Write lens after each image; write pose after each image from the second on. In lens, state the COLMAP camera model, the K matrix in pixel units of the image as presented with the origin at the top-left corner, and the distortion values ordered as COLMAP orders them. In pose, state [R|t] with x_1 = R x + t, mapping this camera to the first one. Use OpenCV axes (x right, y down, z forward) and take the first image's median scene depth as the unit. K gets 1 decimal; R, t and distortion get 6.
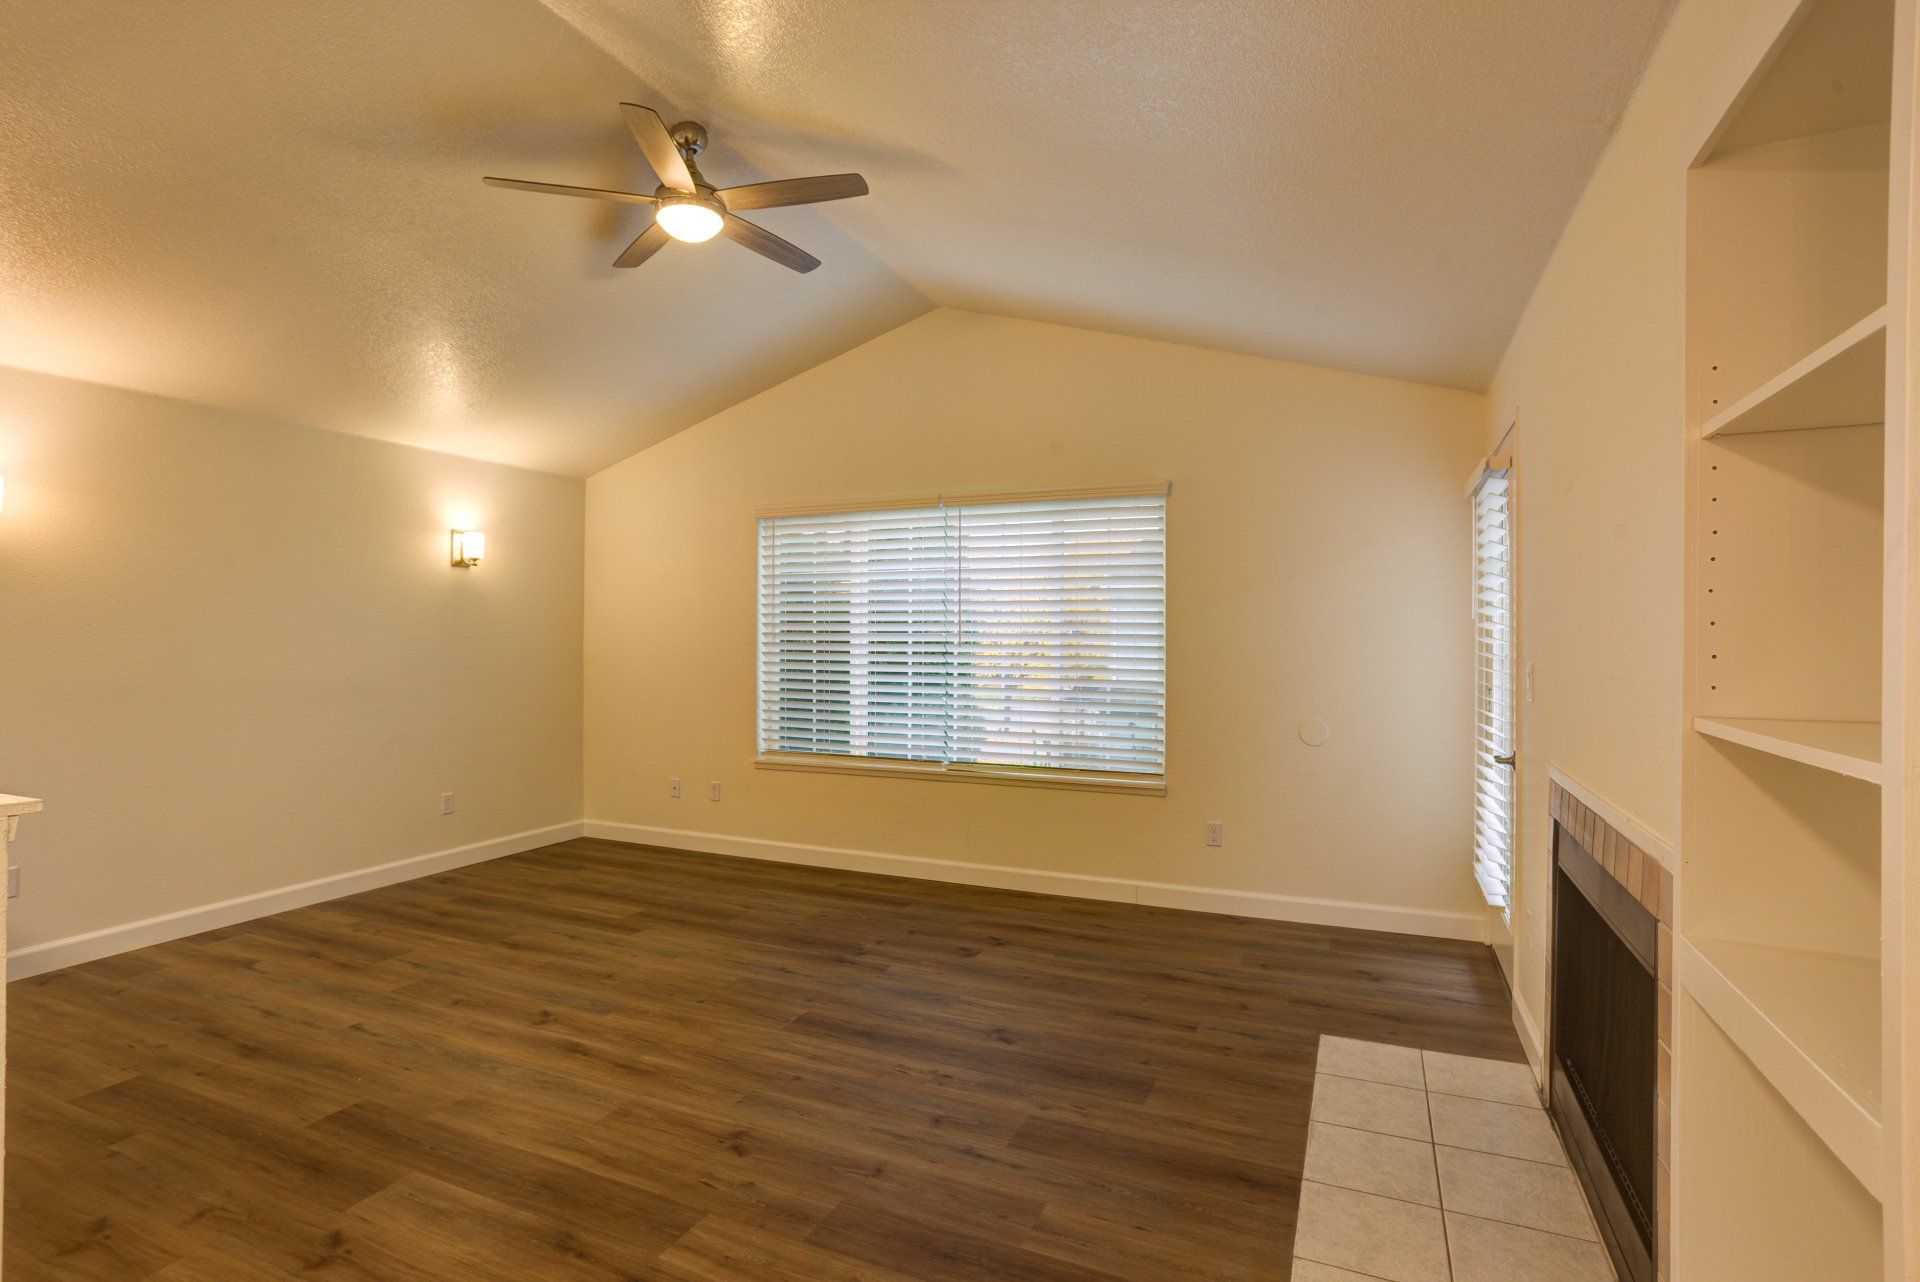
lens RADIAL K [[927.2, 0, 954.1], [0, 927.2, 639.9], [0, 0, 1]] dist [-0.056322, 0.036364]
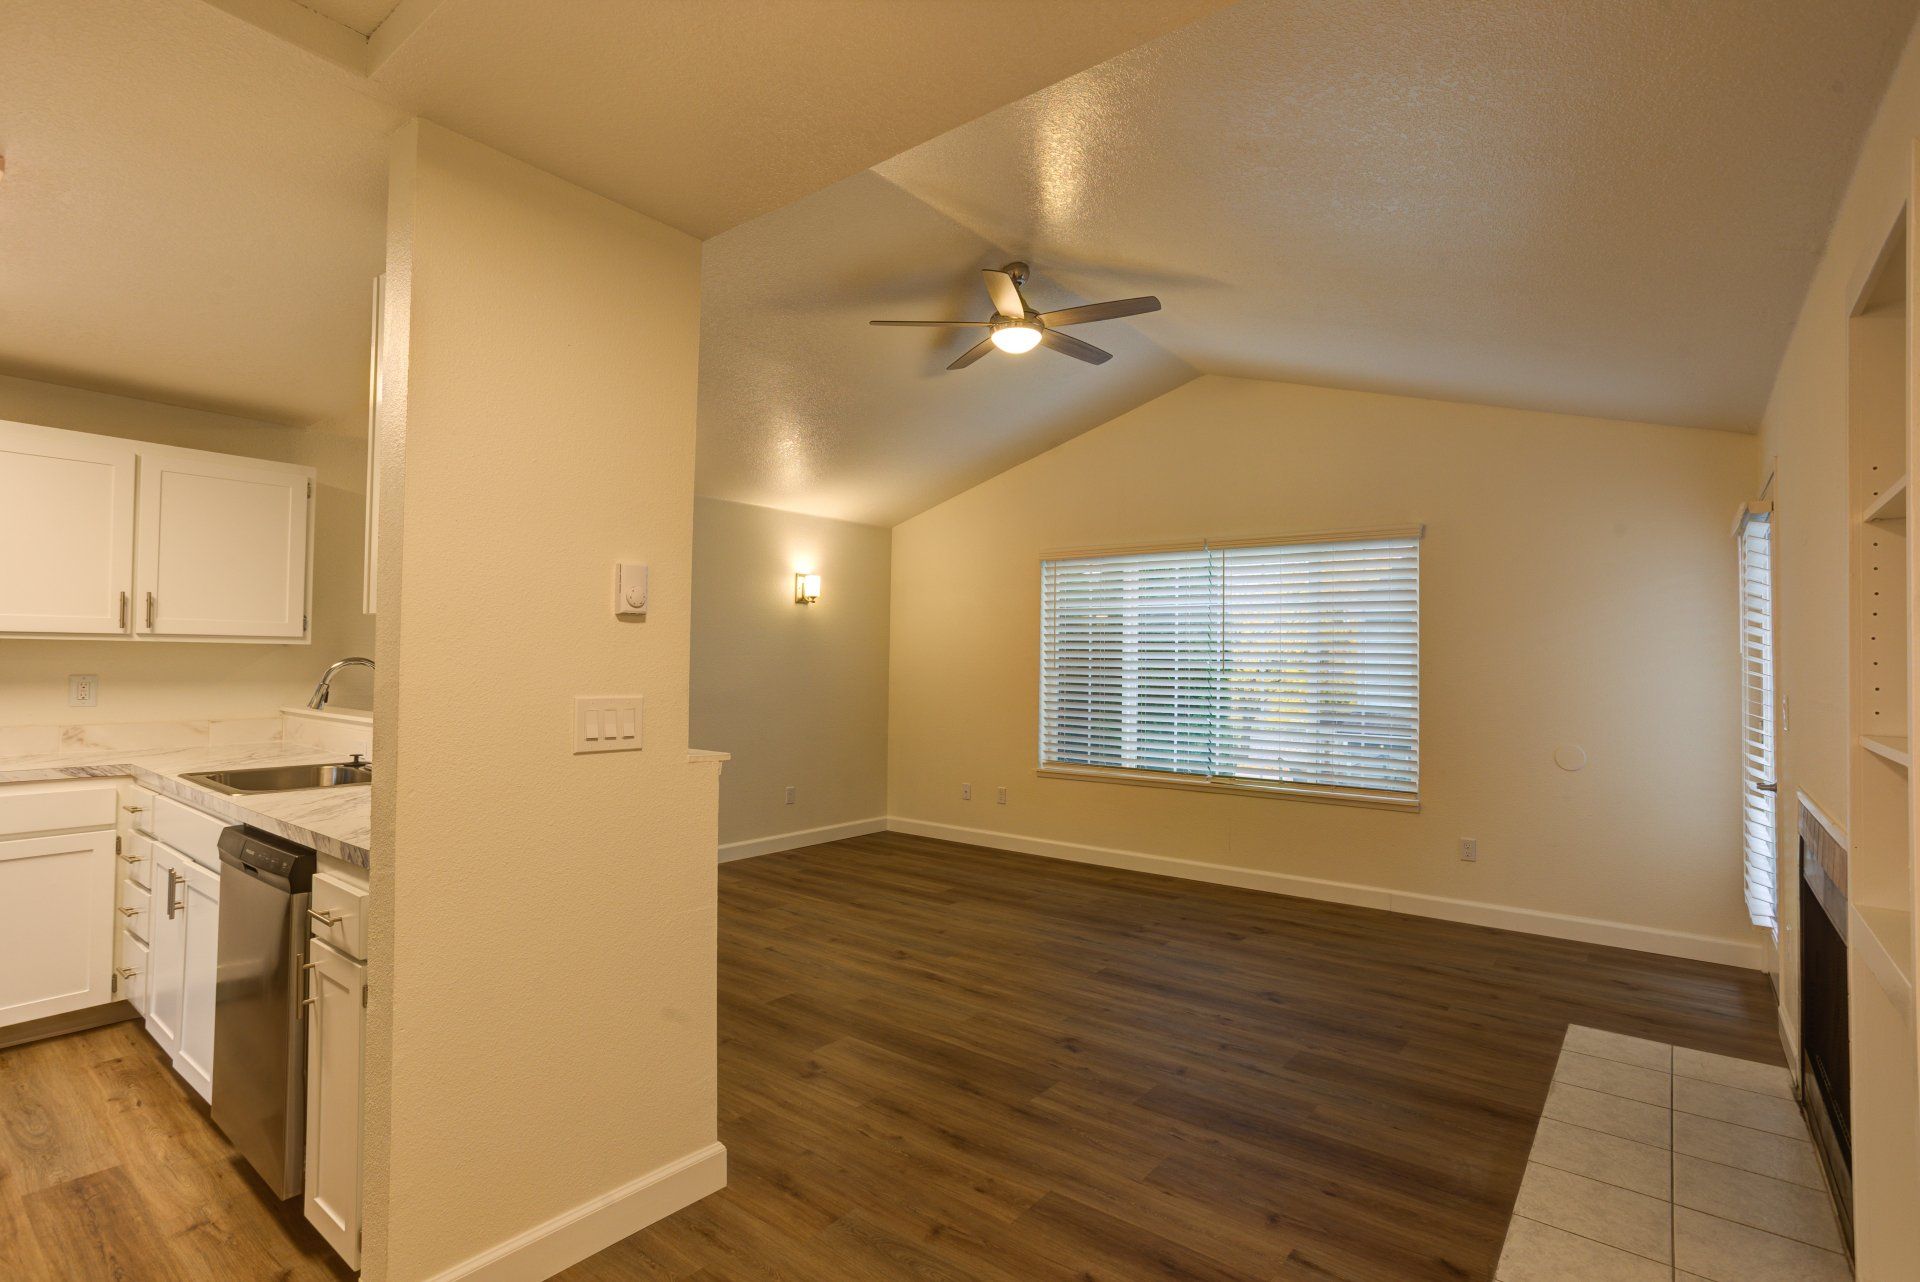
lens RADIAL K [[927.2, 0, 954.1], [0, 927.2, 639.9], [0, 0, 1]] dist [-0.056322, 0.036364]
pose [[0.969530, 0.004535, -0.244931, -0.052560], [-0.011150, 0.999609, -0.025630, -0.001515], [0.244719, 0.027580, 0.969202, -0.244257]]
